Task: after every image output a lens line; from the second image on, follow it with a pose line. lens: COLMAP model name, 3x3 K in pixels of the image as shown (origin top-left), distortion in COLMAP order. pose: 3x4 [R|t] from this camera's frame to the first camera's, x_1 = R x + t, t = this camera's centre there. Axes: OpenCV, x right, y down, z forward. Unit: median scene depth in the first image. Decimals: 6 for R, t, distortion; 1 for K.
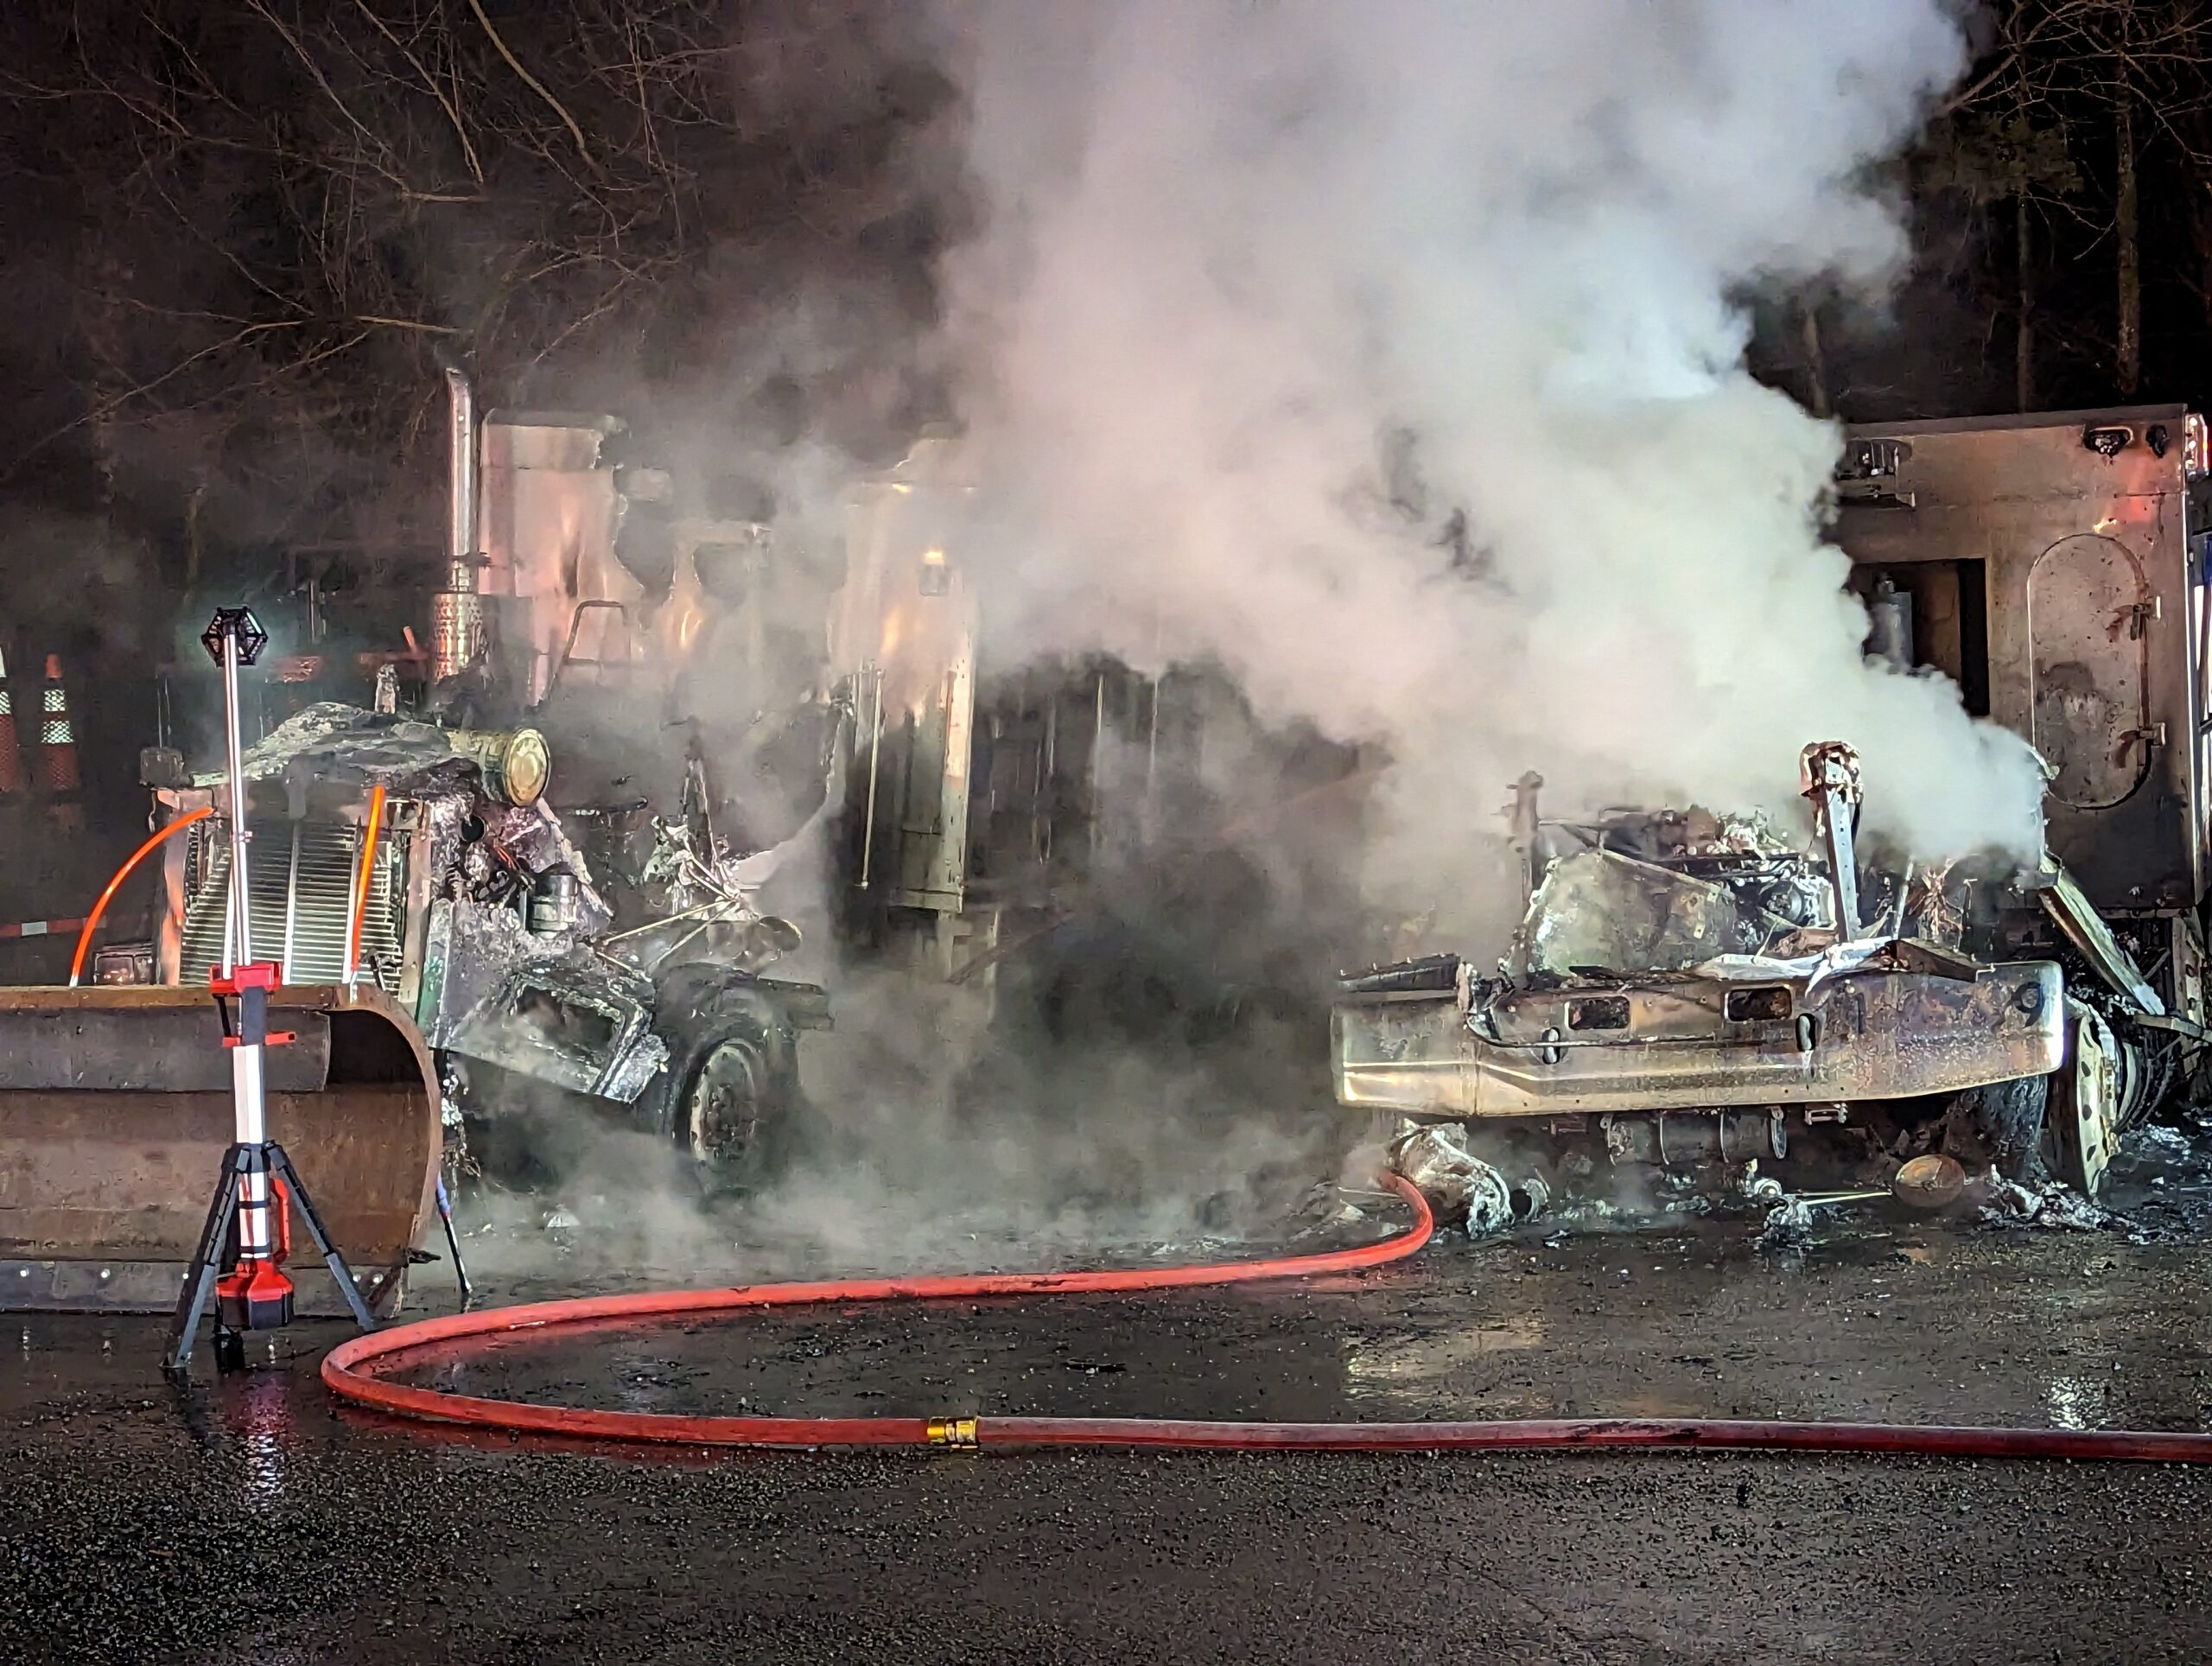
lens RADIAL K [[4006.7, 0, 1082.0], [0, 4006.7, 846.1], [0, 0, 1]] dist [0.165866, 0.000000]
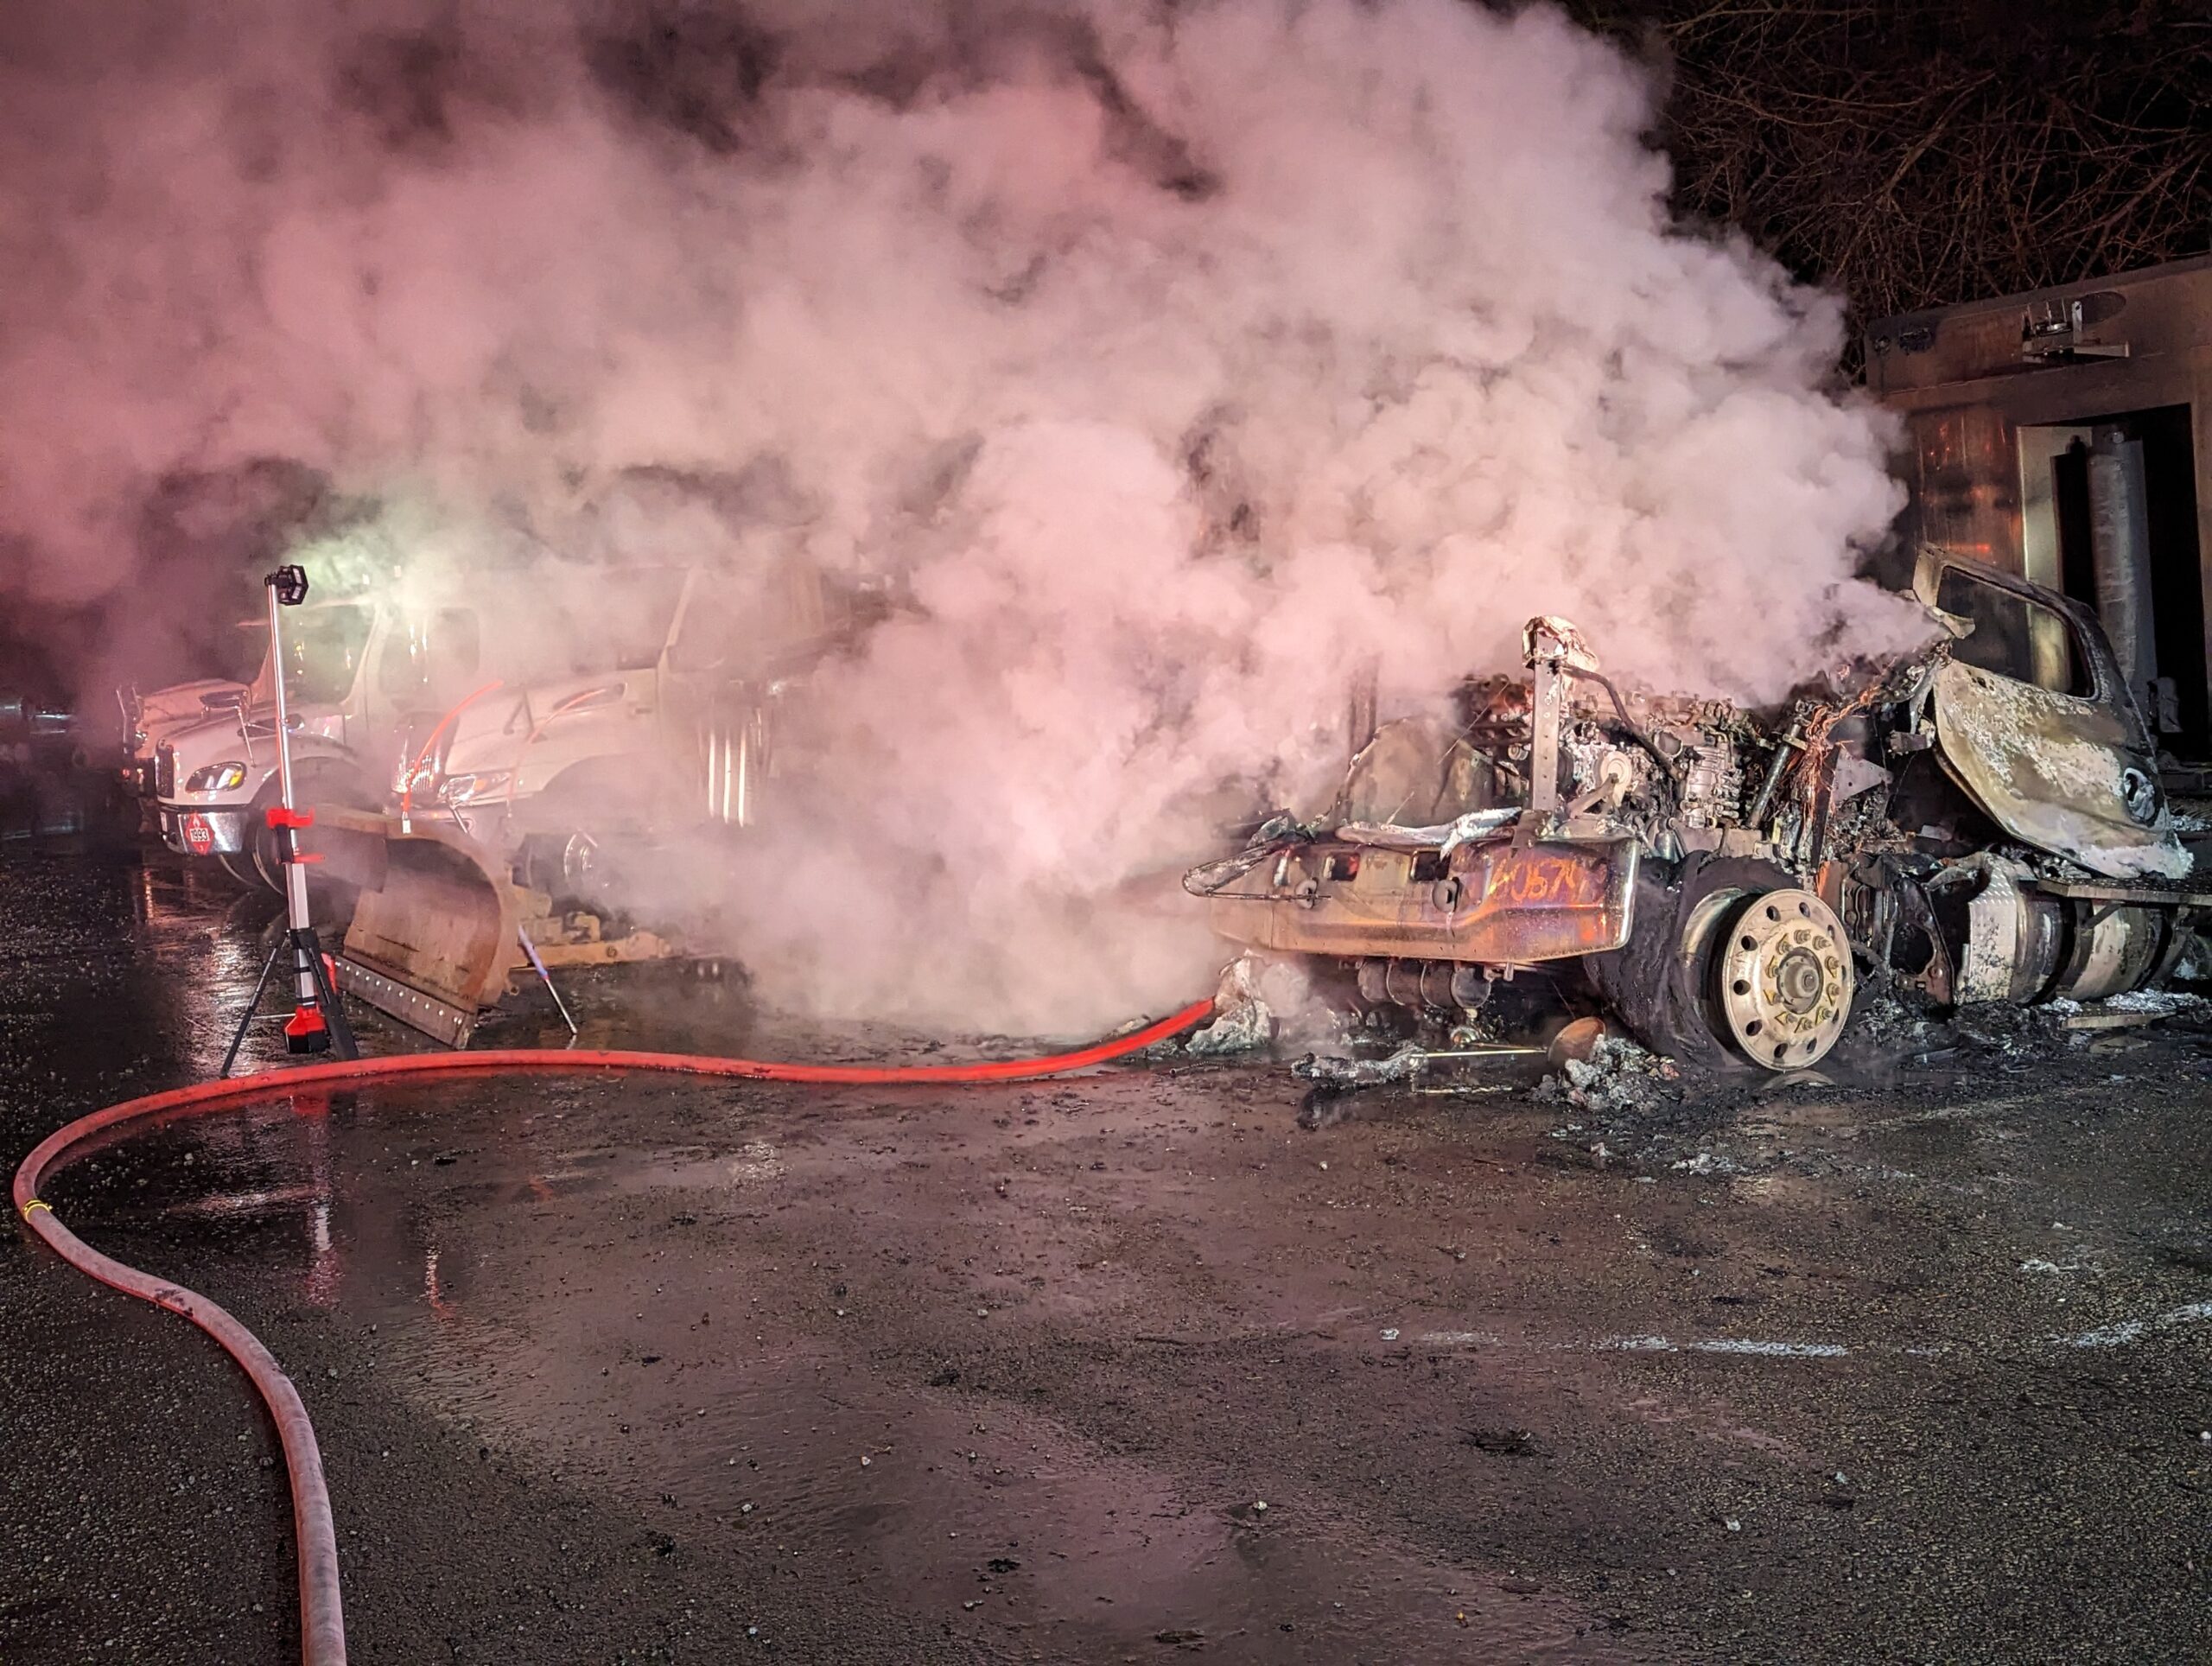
lens RADIAL K [[2381.5, 0, 1039.5], [0, 2381.5, 819.6], [0, 0, 1]] dist [0.056518, 0.000000]
pose [[0.760368, 0.030319, -0.648785, 0.493794], [0.018513, 0.997492, 0.068312, -0.018229], [0.649229, -0.063953, 0.757899, 0.444956]]
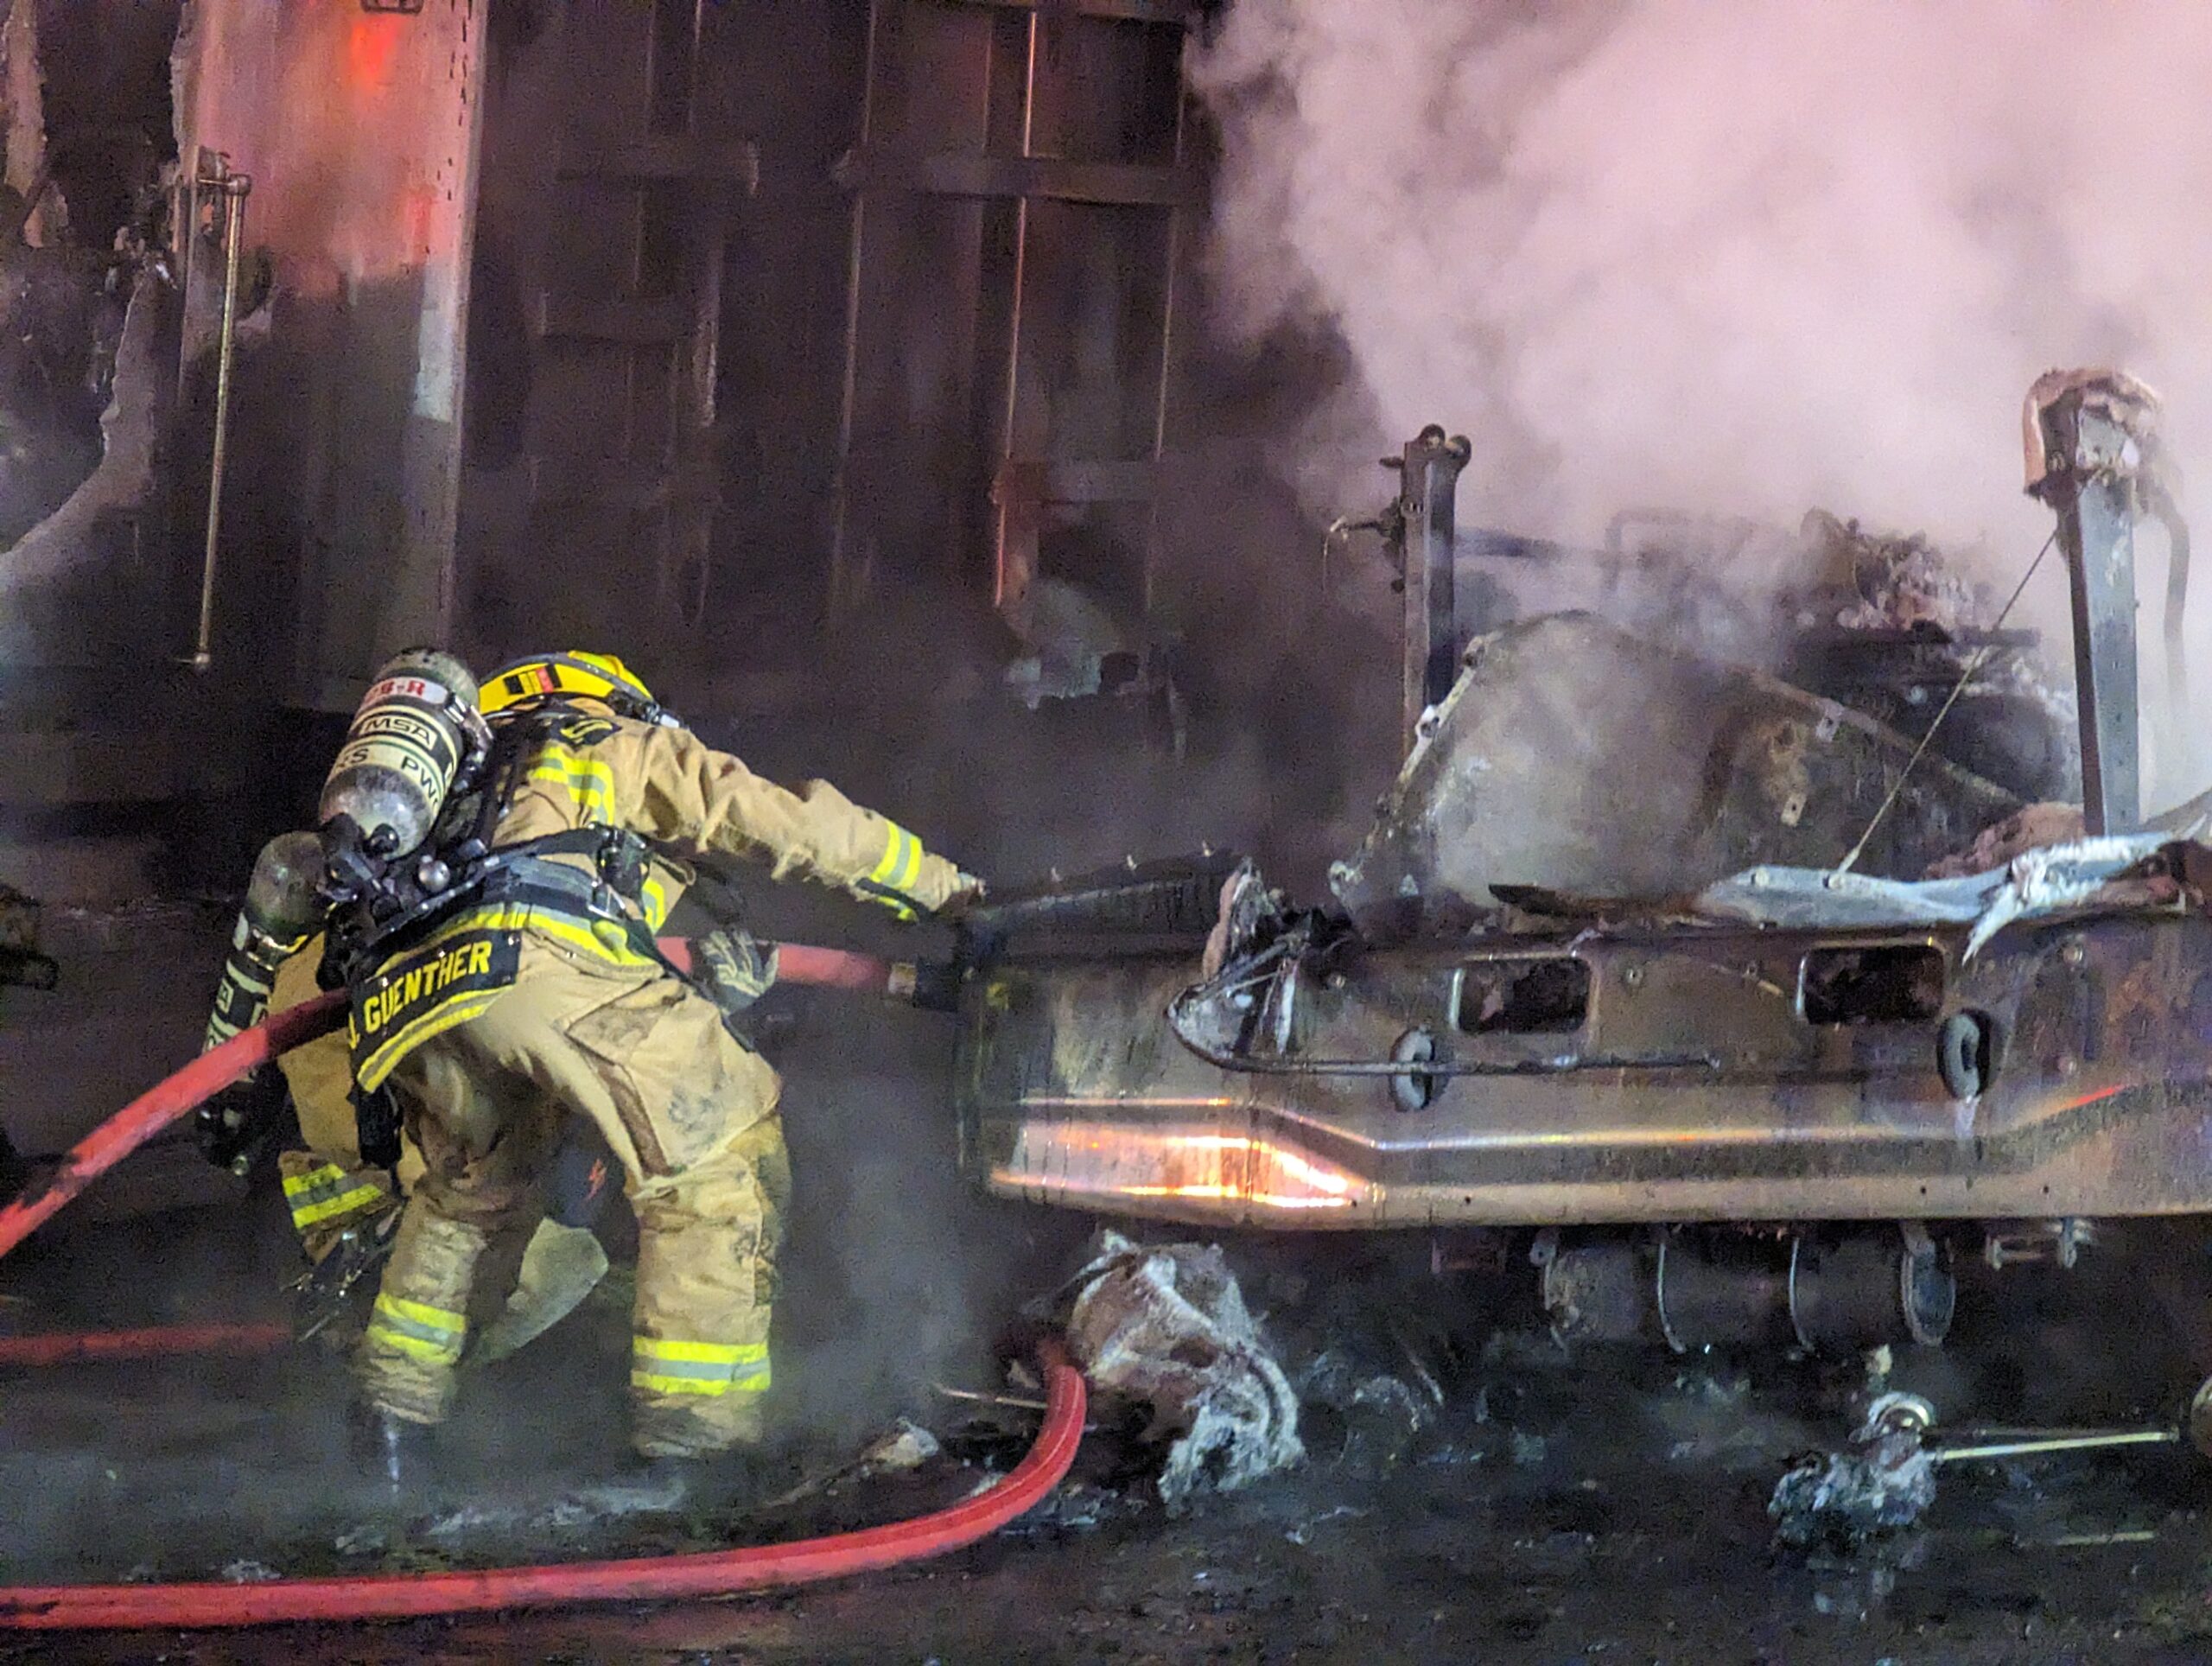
lens RADIAL K [[7995.9, 0, 1102.1], [0, 7995.9, 819.0], [0, 0, 1]] dist [0.304548, 0.000000]
pose [[0.992992, 0.021039, -0.116295, 0.182953], [-0.017379, 0.999324, 0.032397, -0.004106], [0.116898, -0.030149, 0.992686, 0.149406]]
